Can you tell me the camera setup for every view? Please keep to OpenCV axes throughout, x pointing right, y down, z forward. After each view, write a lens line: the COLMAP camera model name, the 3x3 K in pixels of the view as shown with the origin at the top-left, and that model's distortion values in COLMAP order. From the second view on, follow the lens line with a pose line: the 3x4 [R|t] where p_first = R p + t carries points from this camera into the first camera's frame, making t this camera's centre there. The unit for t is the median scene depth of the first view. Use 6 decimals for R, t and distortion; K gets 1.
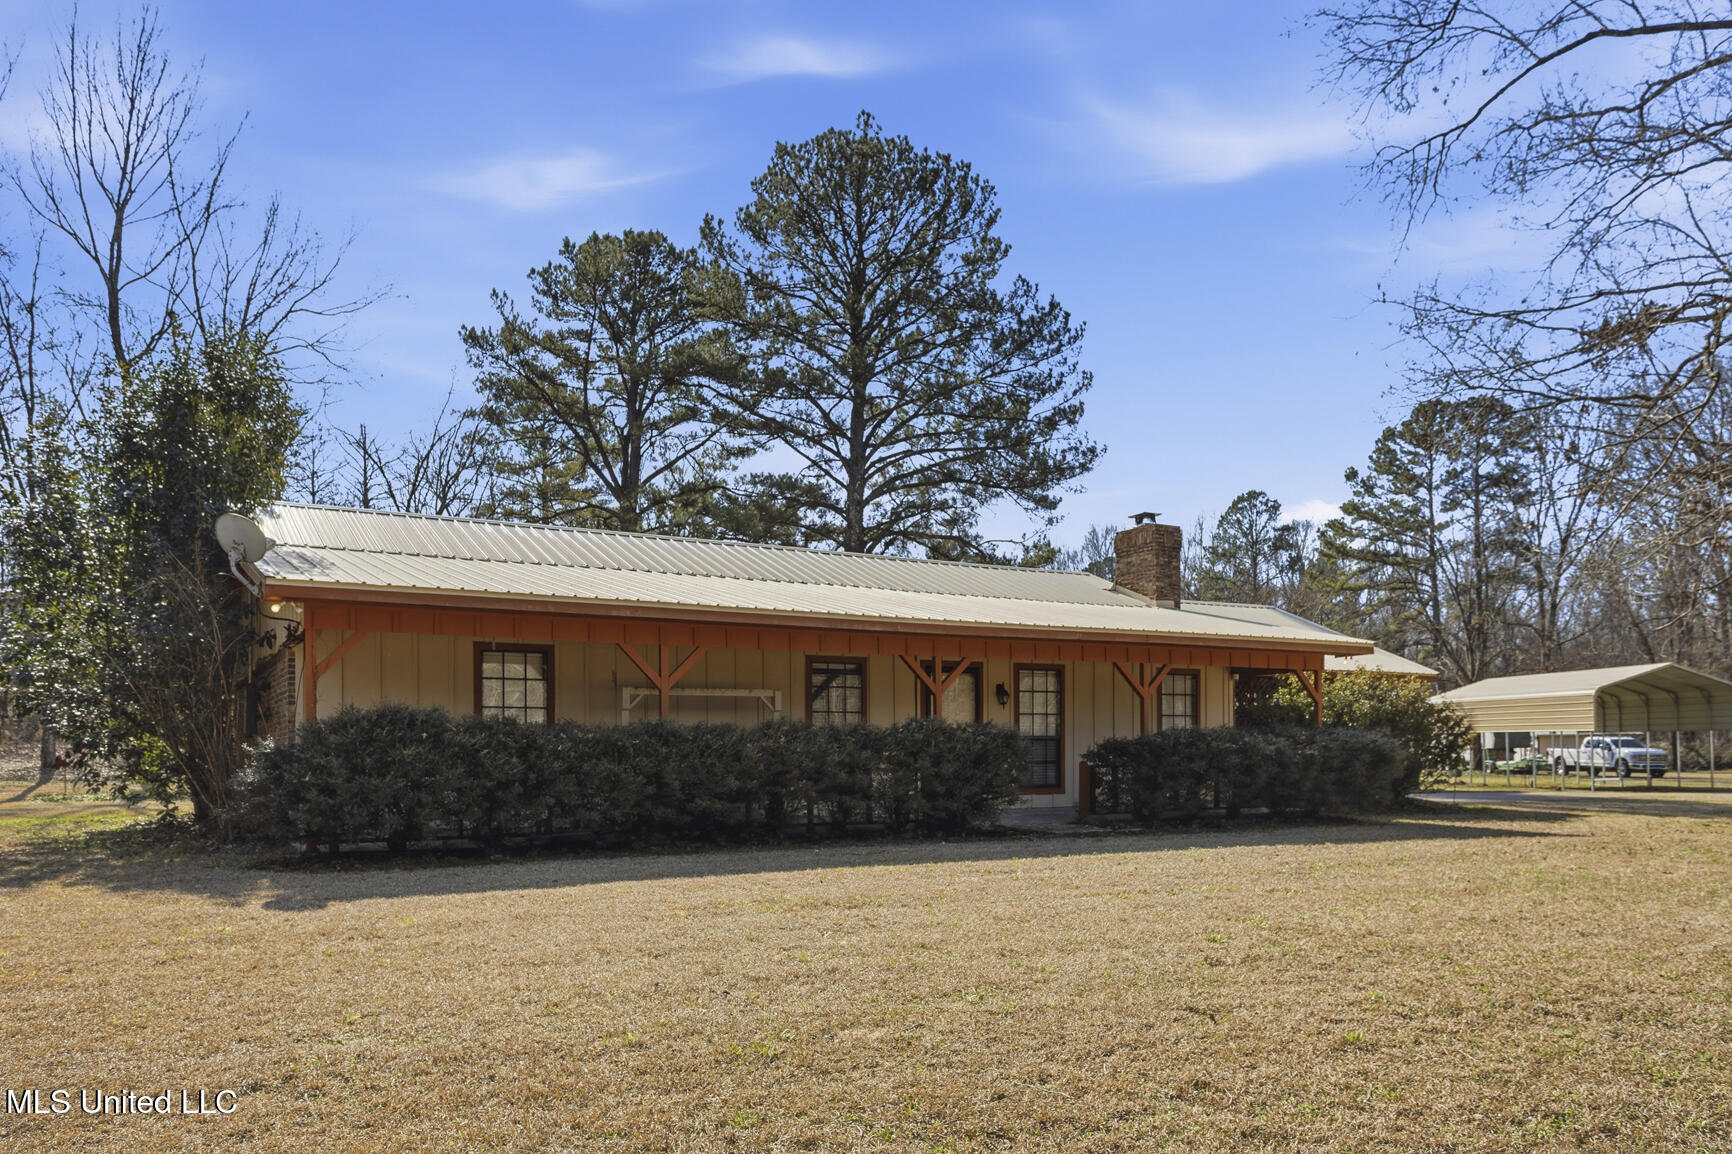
lens RADIAL K [[1181.5, 0, 844.8], [0, 1181.5, 693.4], [0, 0, 1]] dist [-0.000798, 0.001816]
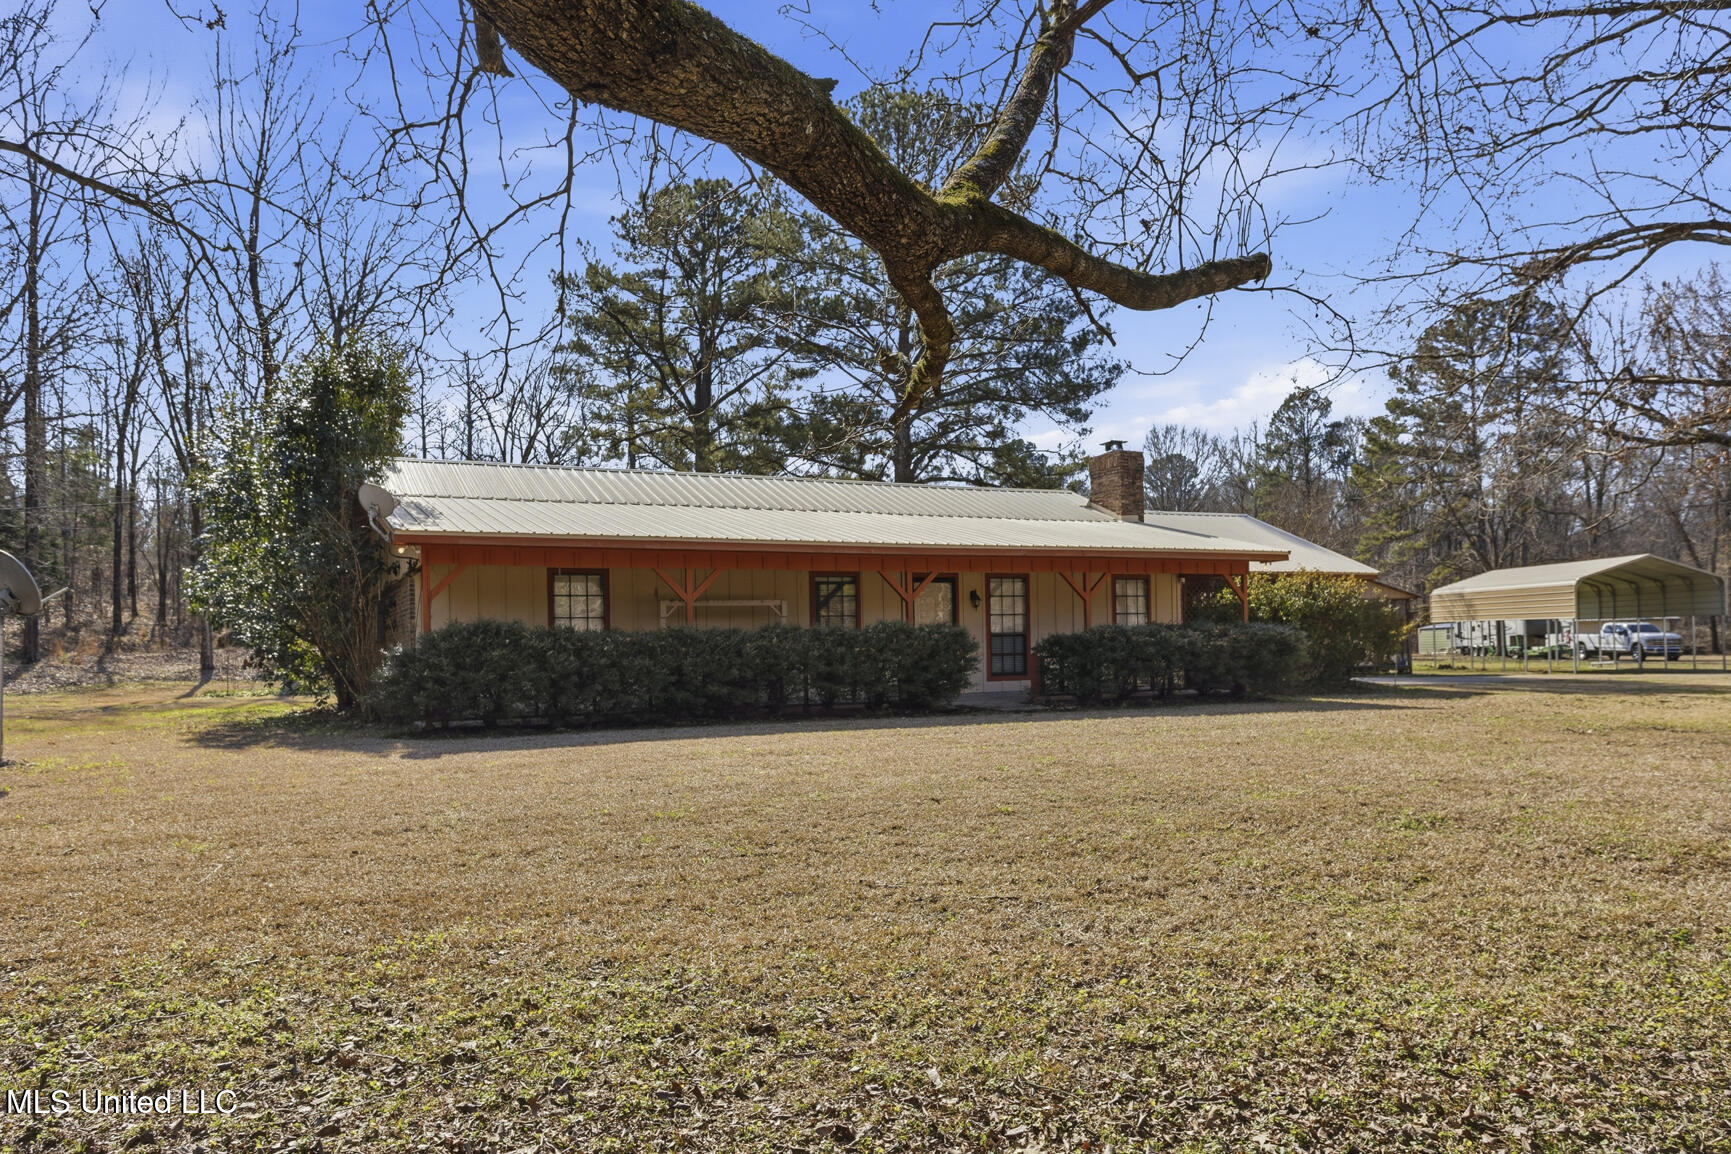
lens RADIAL K [[1180.8, 0, 867.0], [0, 1180.8, 579.0], [0, 0, 1]] dist [-0.000798, 0.001816]
pose [[0.997783, -0.017426, -0.064225, 0.049326], [0.016969, 0.999827, -0.007652, -0.006237], [0.064347, 0.006545, 0.997906, -0.113060]]
